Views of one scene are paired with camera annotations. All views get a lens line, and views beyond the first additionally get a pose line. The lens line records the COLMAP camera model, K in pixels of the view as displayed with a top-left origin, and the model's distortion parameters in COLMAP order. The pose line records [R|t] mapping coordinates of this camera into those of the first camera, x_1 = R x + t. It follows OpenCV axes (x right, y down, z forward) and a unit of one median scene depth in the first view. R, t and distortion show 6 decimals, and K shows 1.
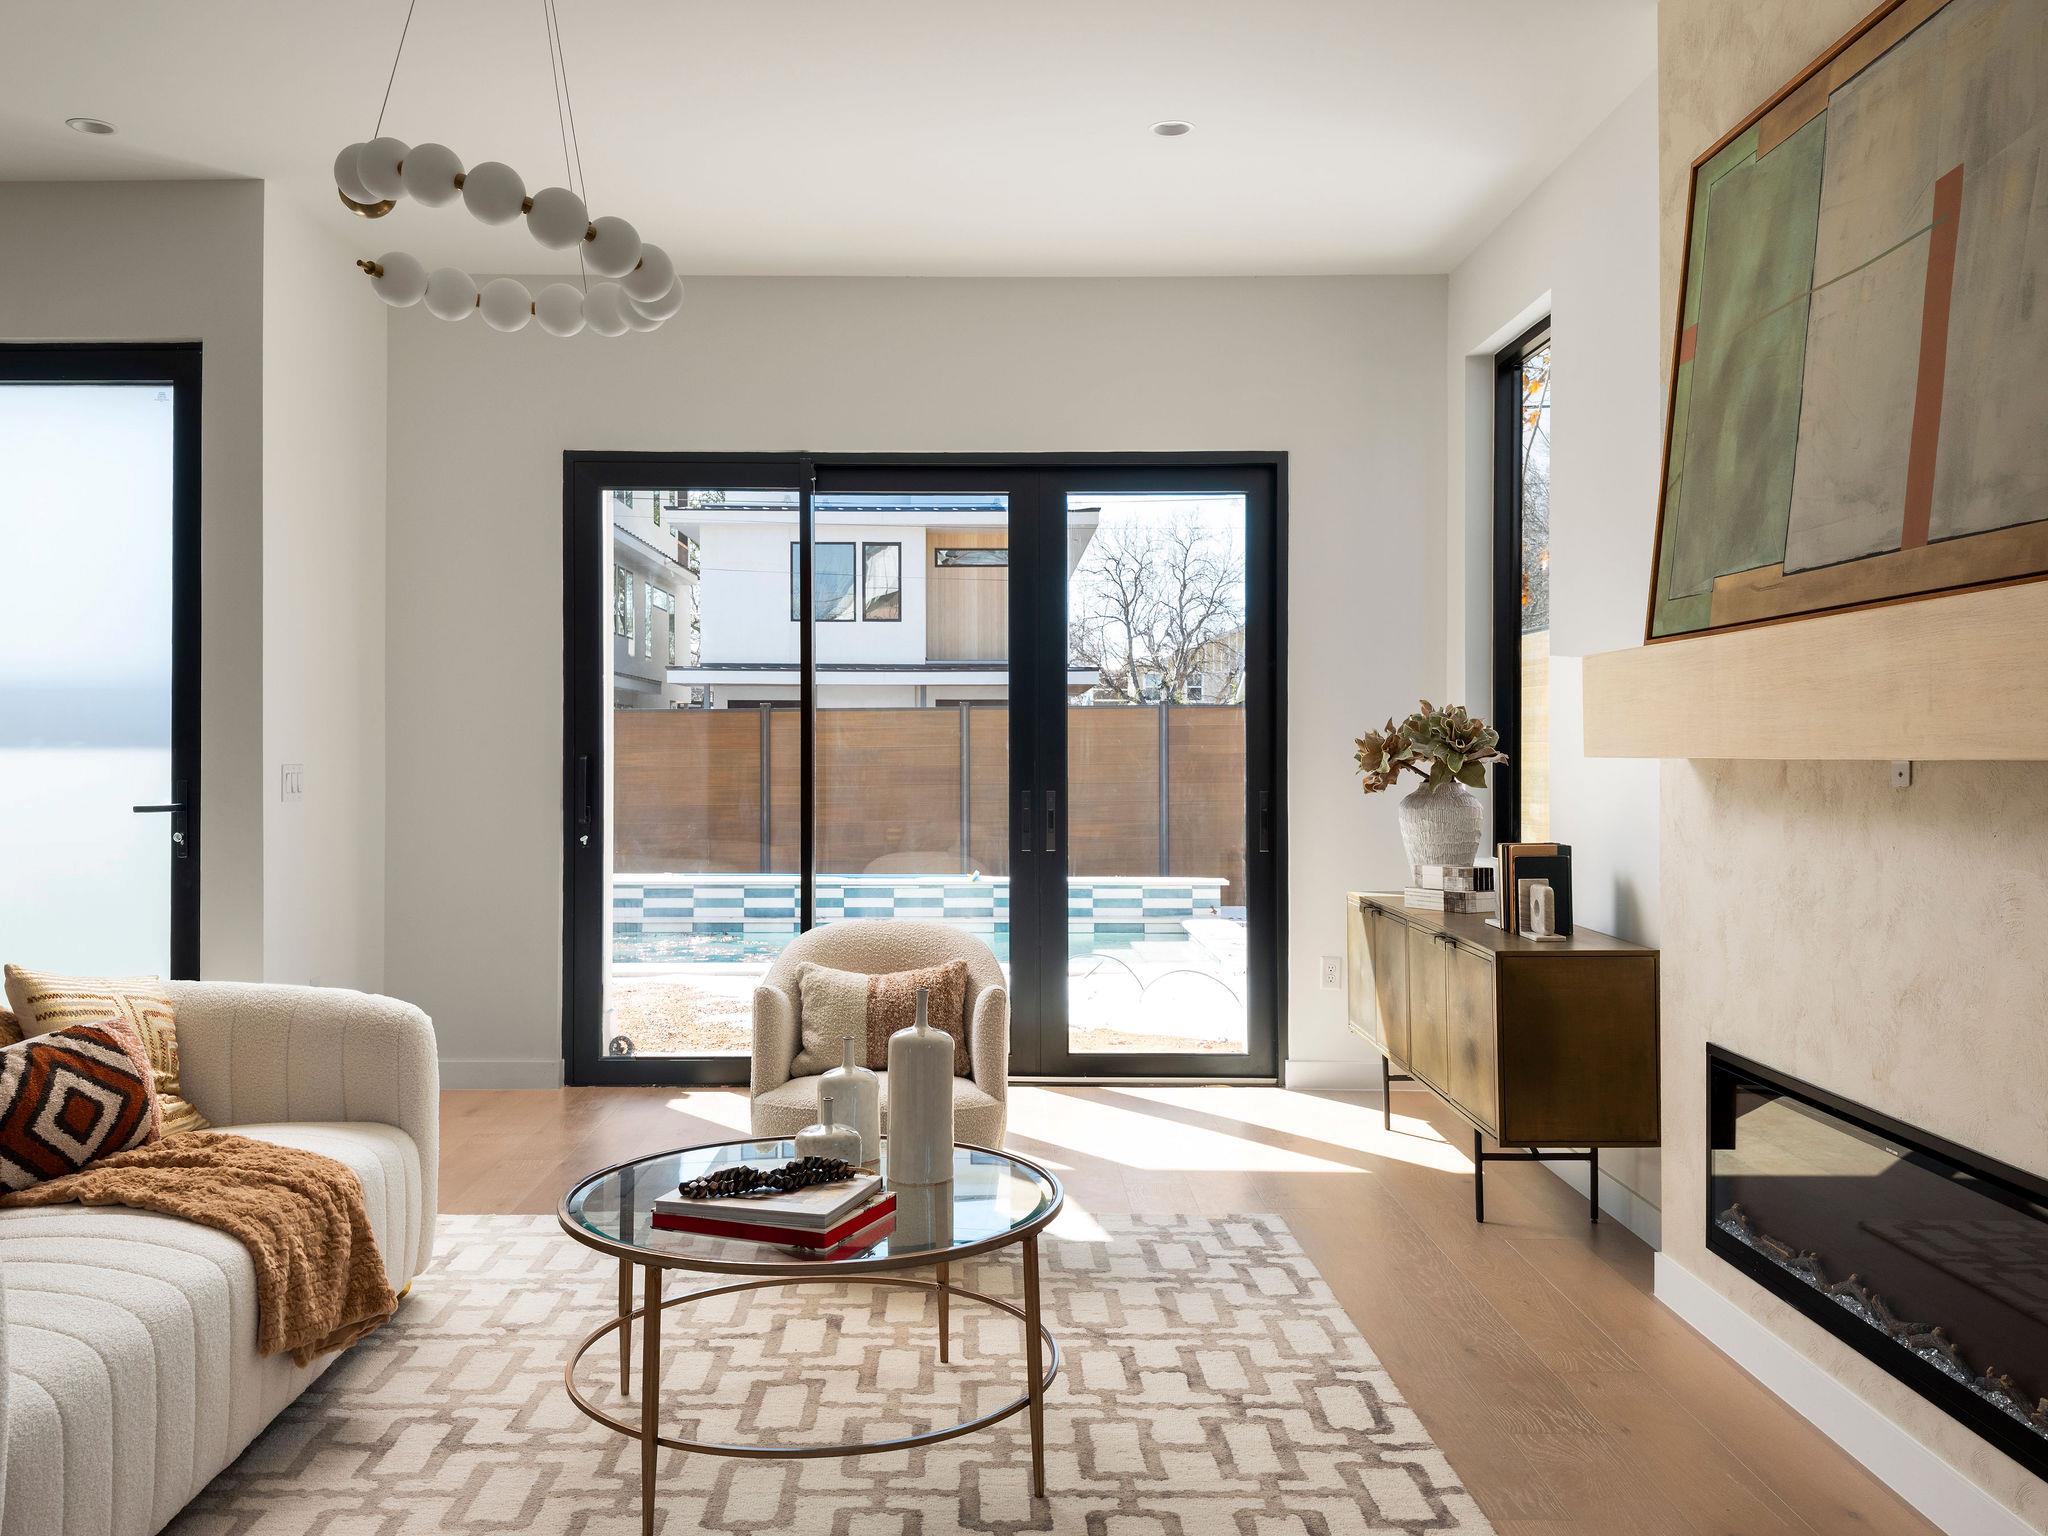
lens RADIAL K [[1714.2, 0, 1008.9], [0, 1714.2, 752.6], [0, 0, 1]] dist [-0.011959, -0.030207]
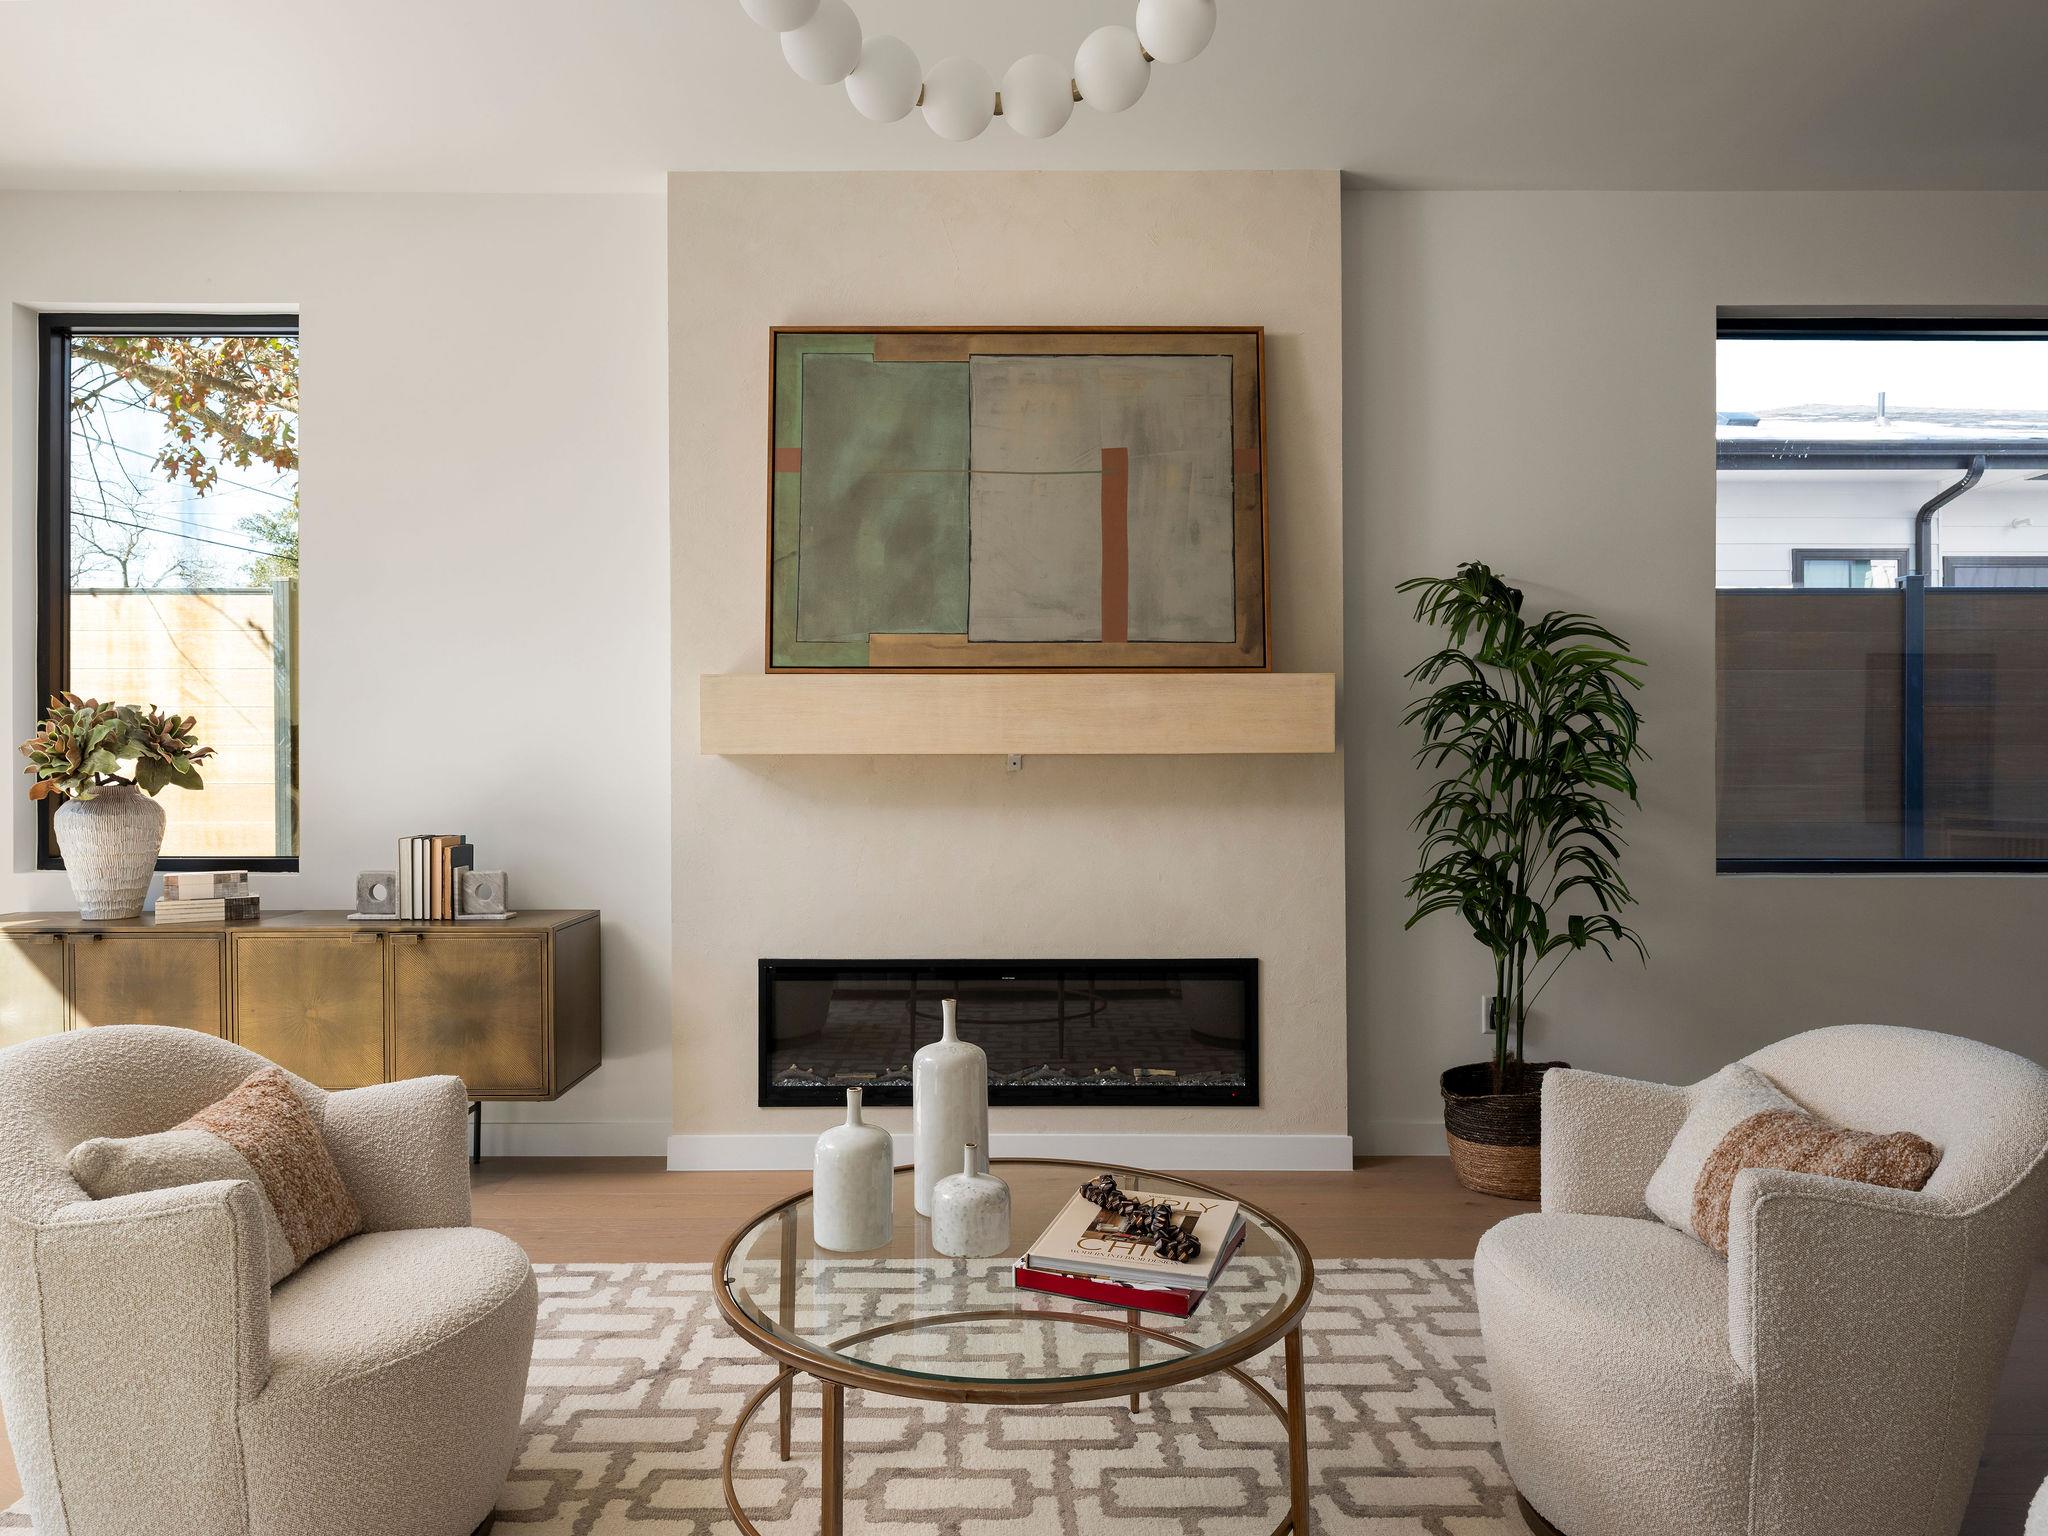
lens RADIAL K [[1232.3, 0, 1020.8], [0, 1232.3, 773.0], [0, 0, 1]] dist [-0.002879, -0.002093]
pose [[-0.004219, -0.010947, 0.999931, -0.699744], [0.003137, 0.999935, 0.010961, 0.008634], [-0.999986, 0.003183, -0.004185, 0.920262]]
